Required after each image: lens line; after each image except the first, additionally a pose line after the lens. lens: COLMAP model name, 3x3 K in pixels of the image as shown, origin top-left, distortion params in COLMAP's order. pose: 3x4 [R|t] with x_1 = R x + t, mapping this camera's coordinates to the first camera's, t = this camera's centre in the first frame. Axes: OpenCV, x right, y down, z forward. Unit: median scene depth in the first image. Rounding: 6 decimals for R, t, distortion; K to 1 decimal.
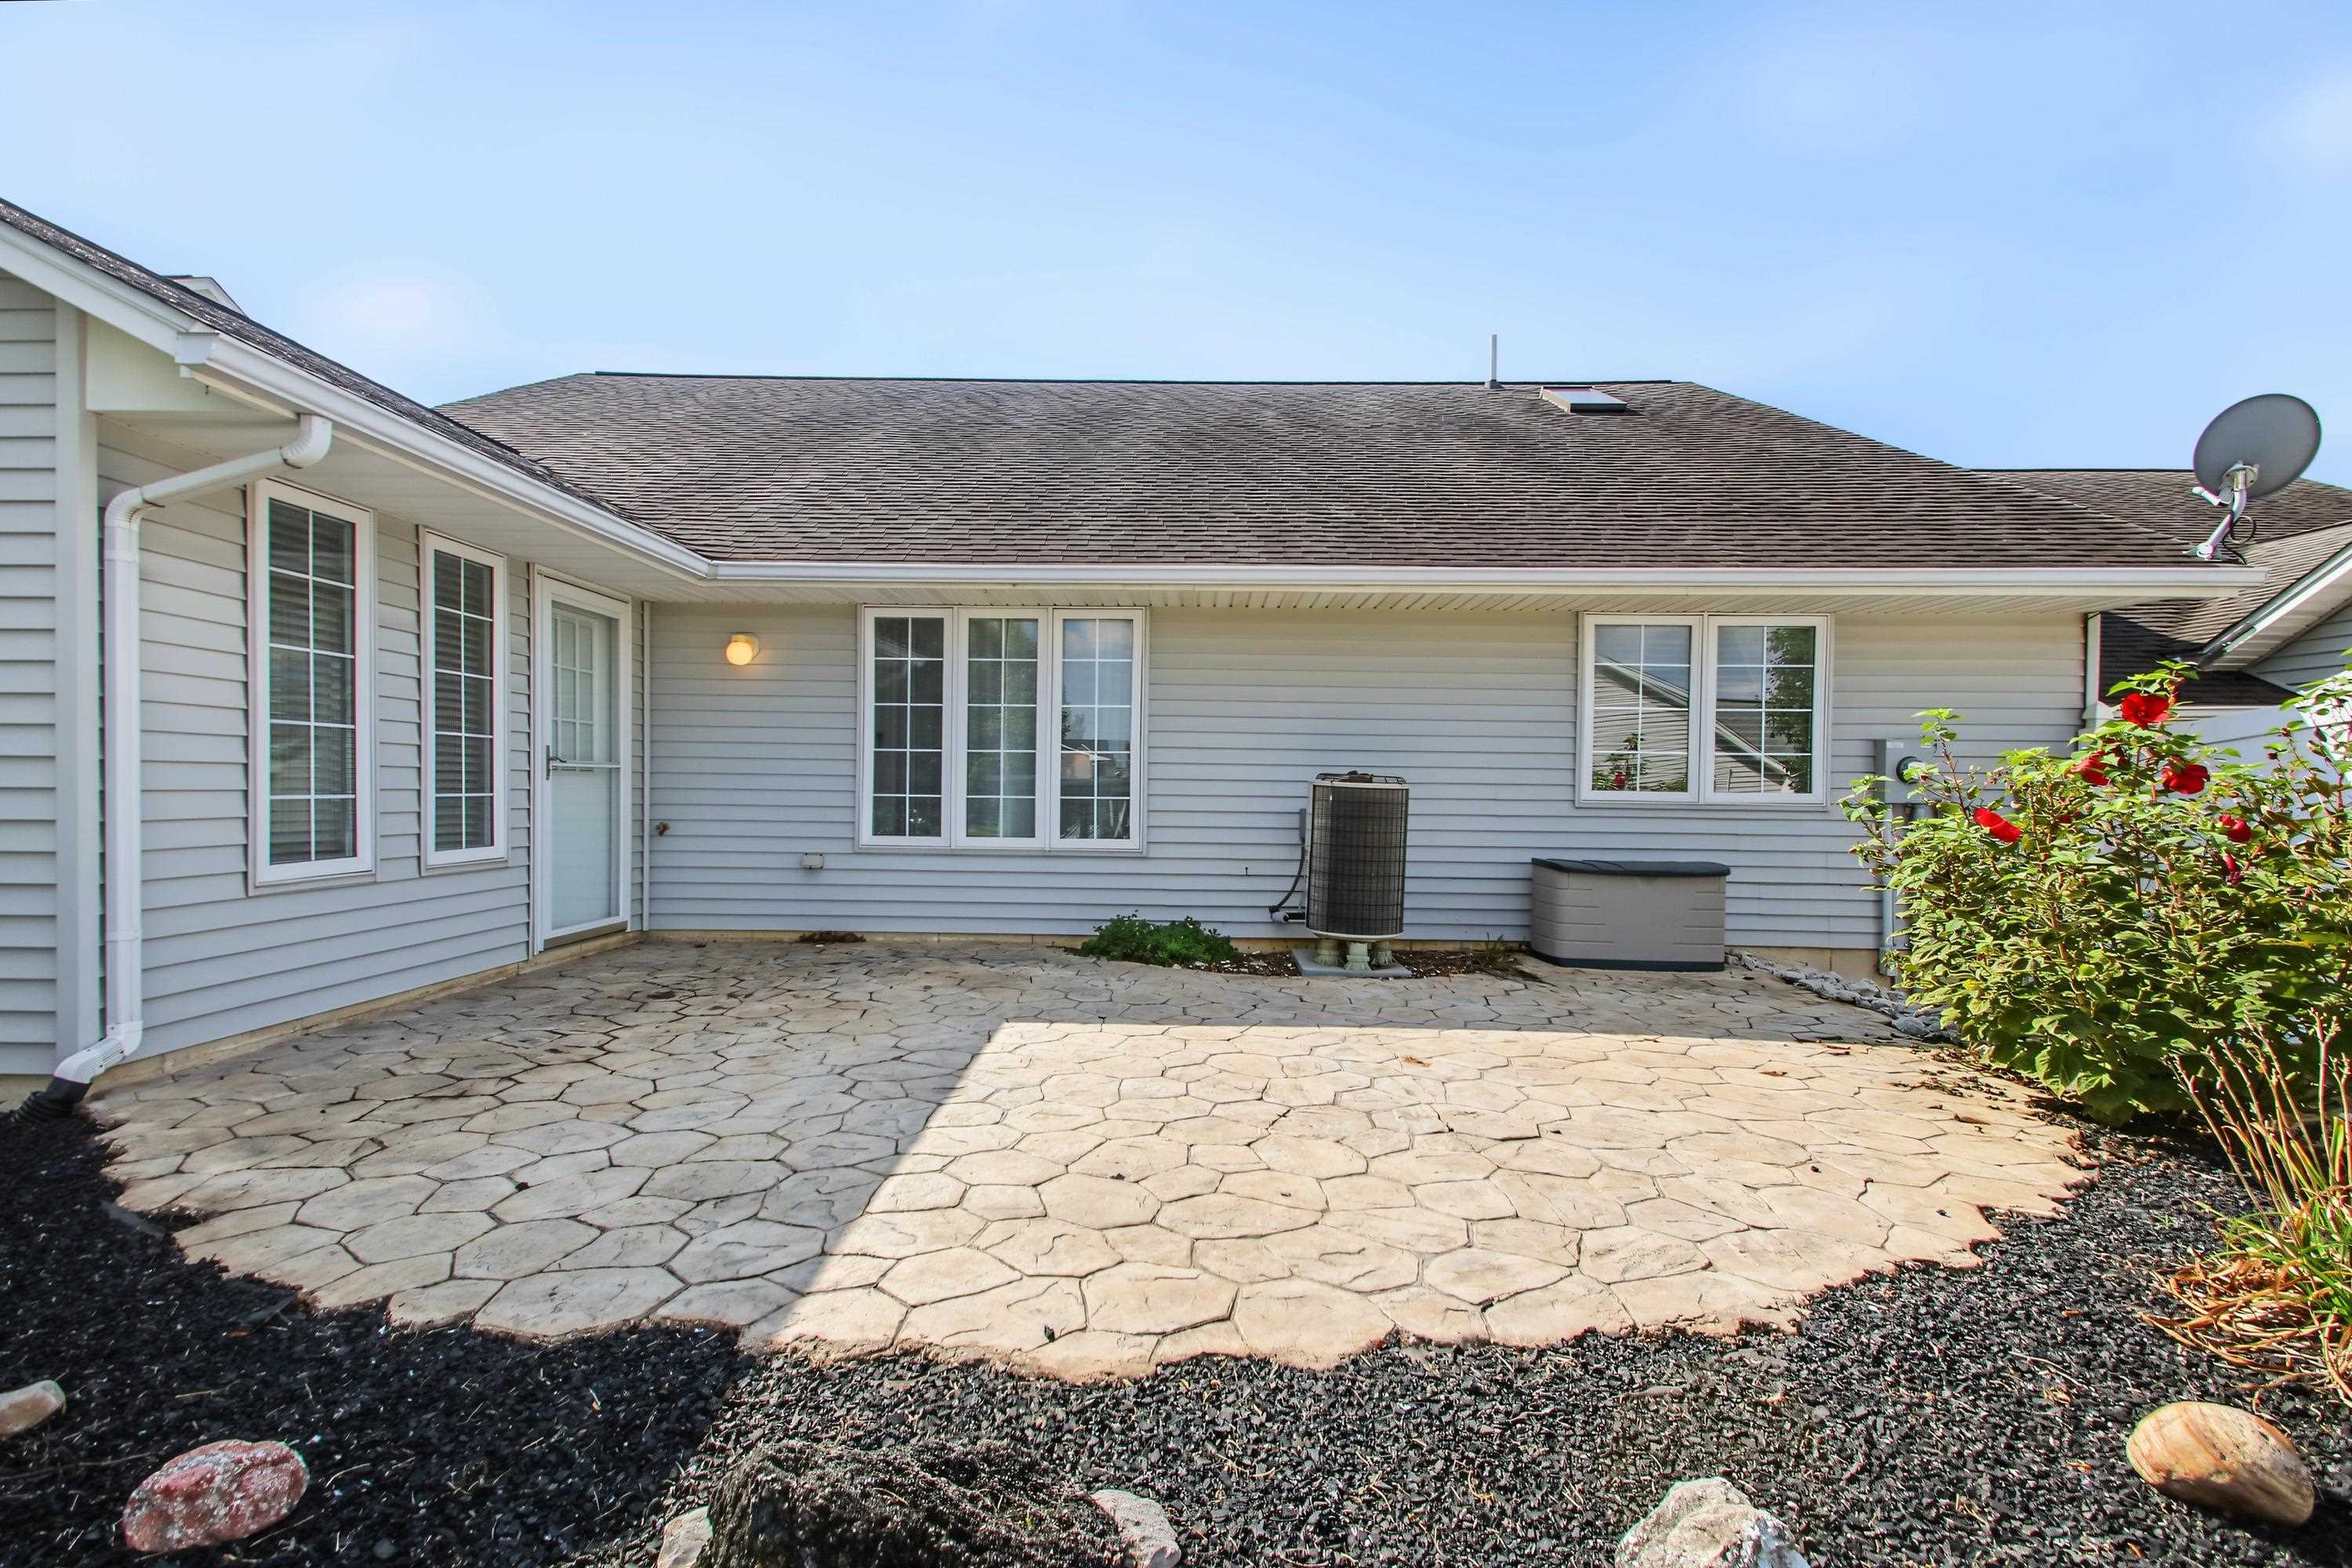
lens RADIAL K [[1094.8, 0, 1181.1], [0, 1094.8, 819.2], [0, 0, 1]] dist [0.054210, -0.026796]
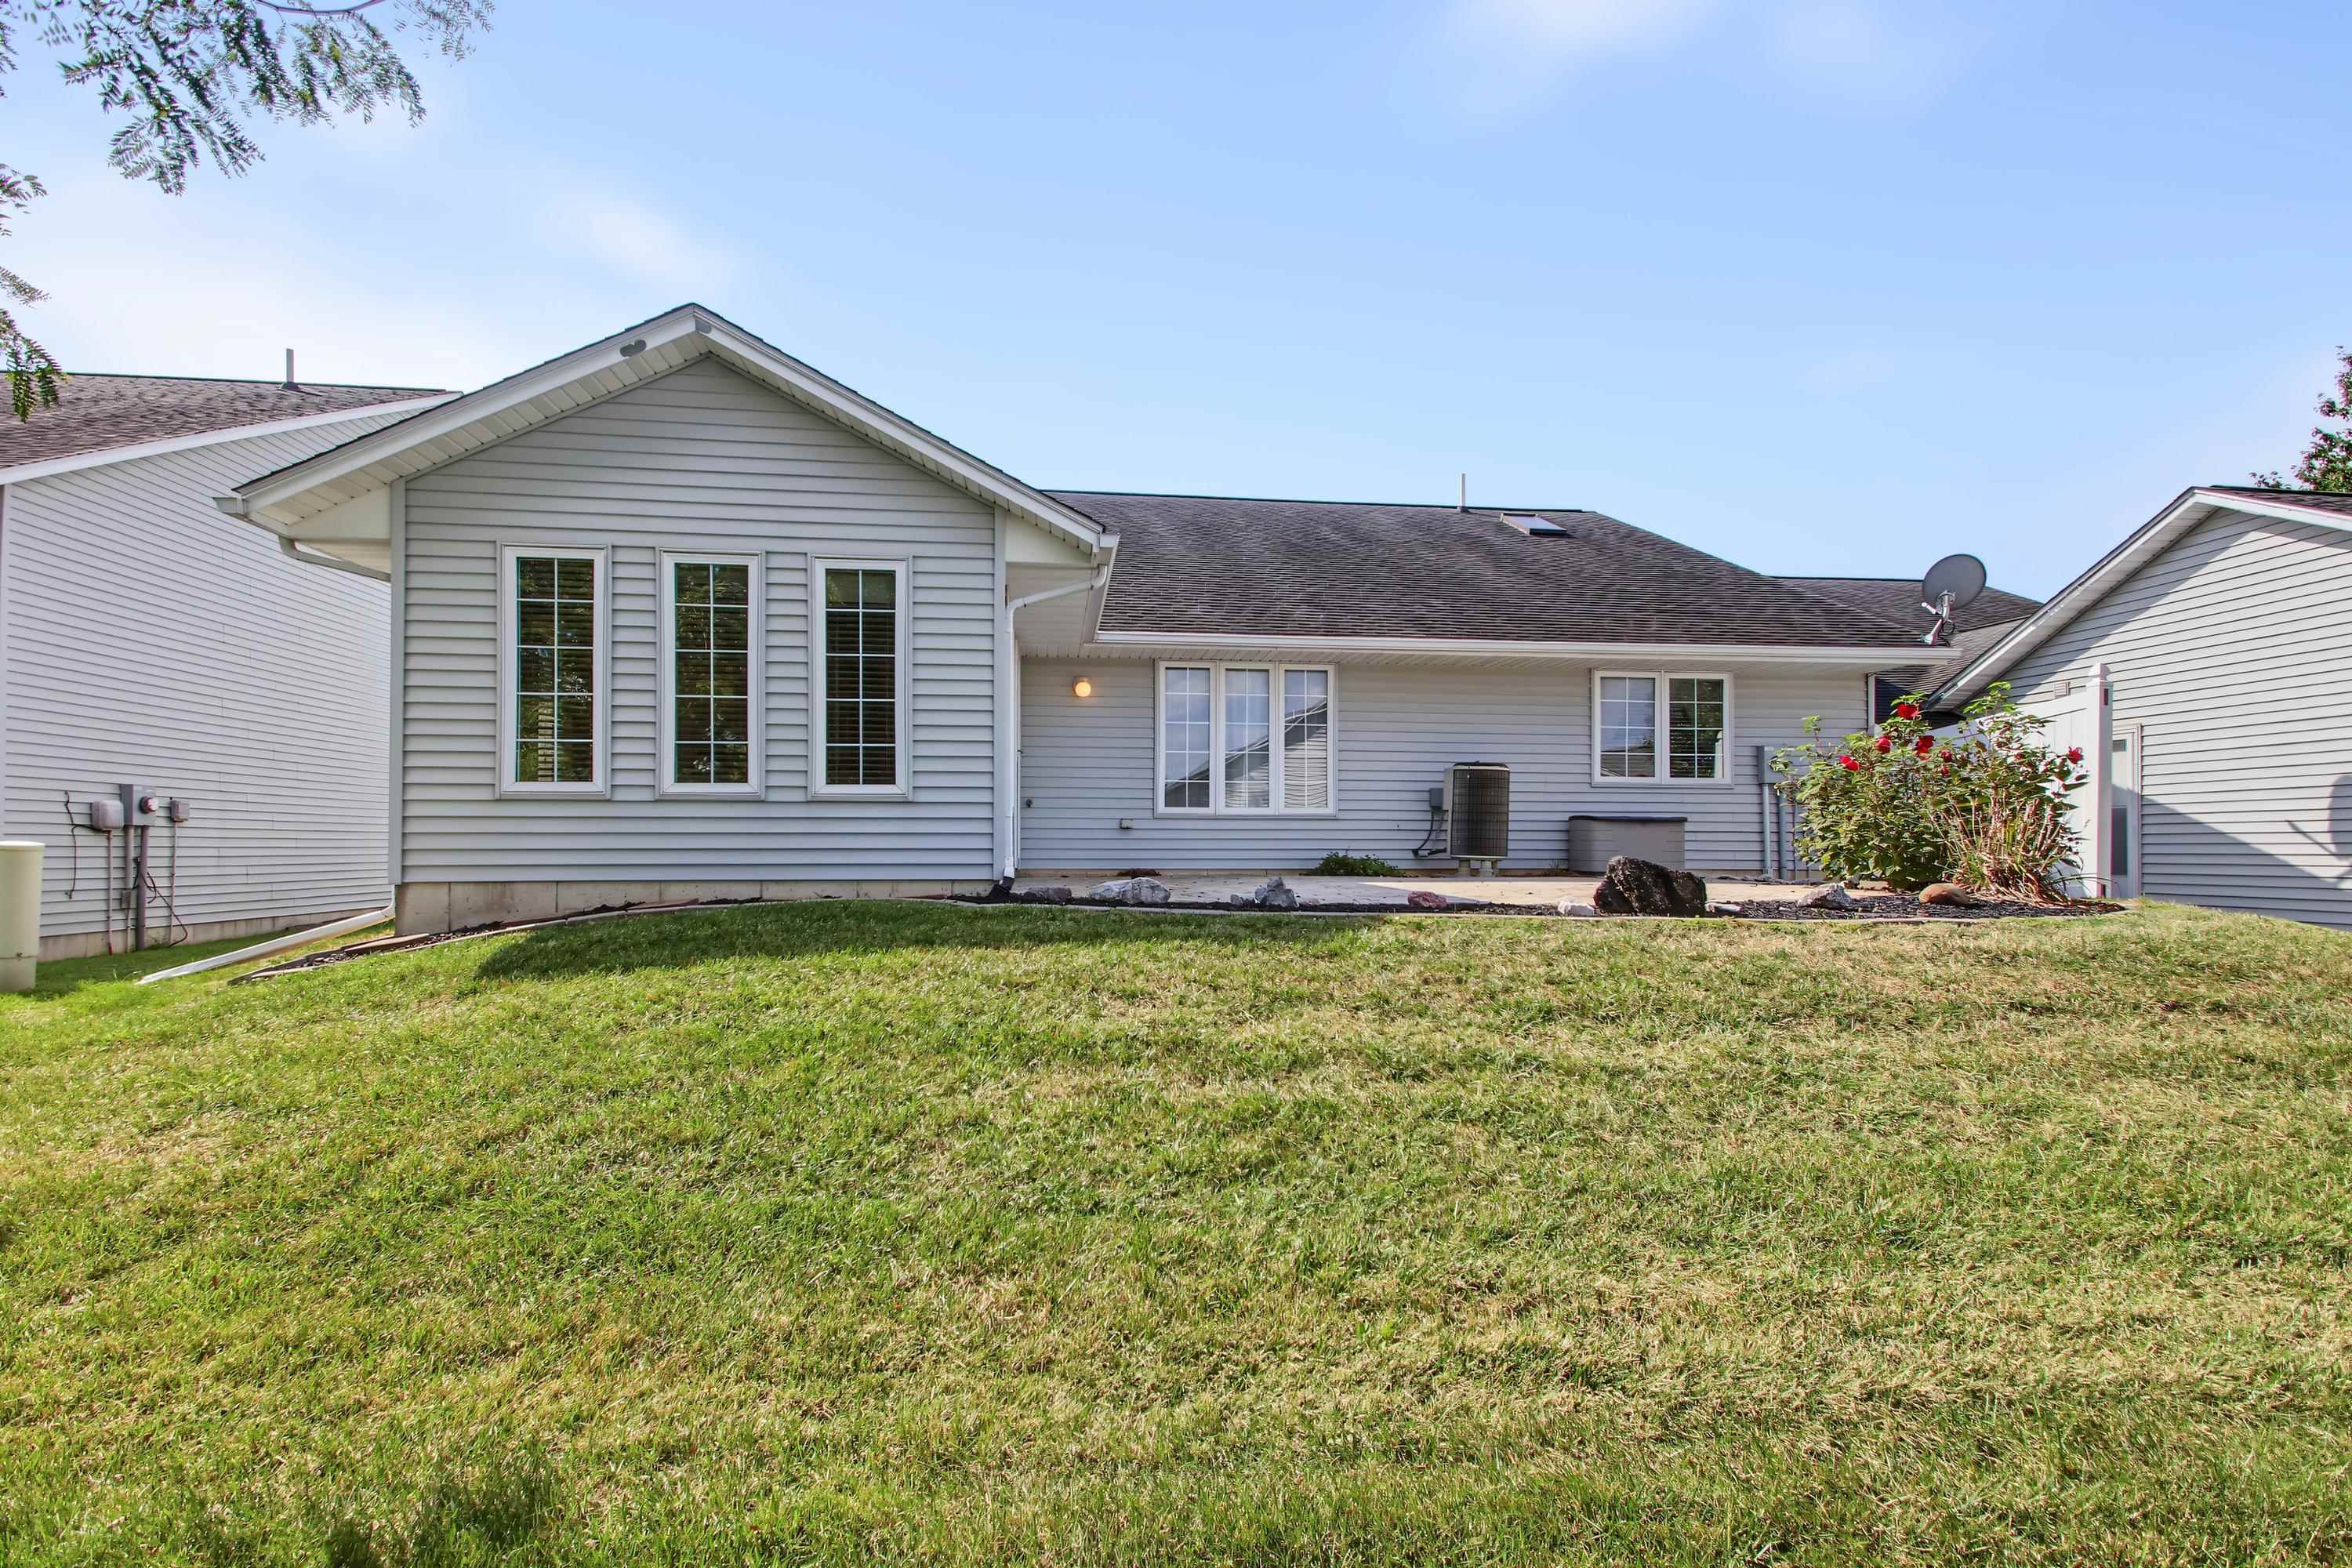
lens RADIAL K [[1083.4, 0, 1178.5], [0, 1083.4, 851.5], [0, 0, 1]] dist [0.047407, -0.000043]
pose [[0.989933, -0.009451, 0.141220, -0.482555], [0.013092, 0.999605, -0.024878, 0.117299], [-0.140929, 0.026477, 0.989666, -0.523714]]
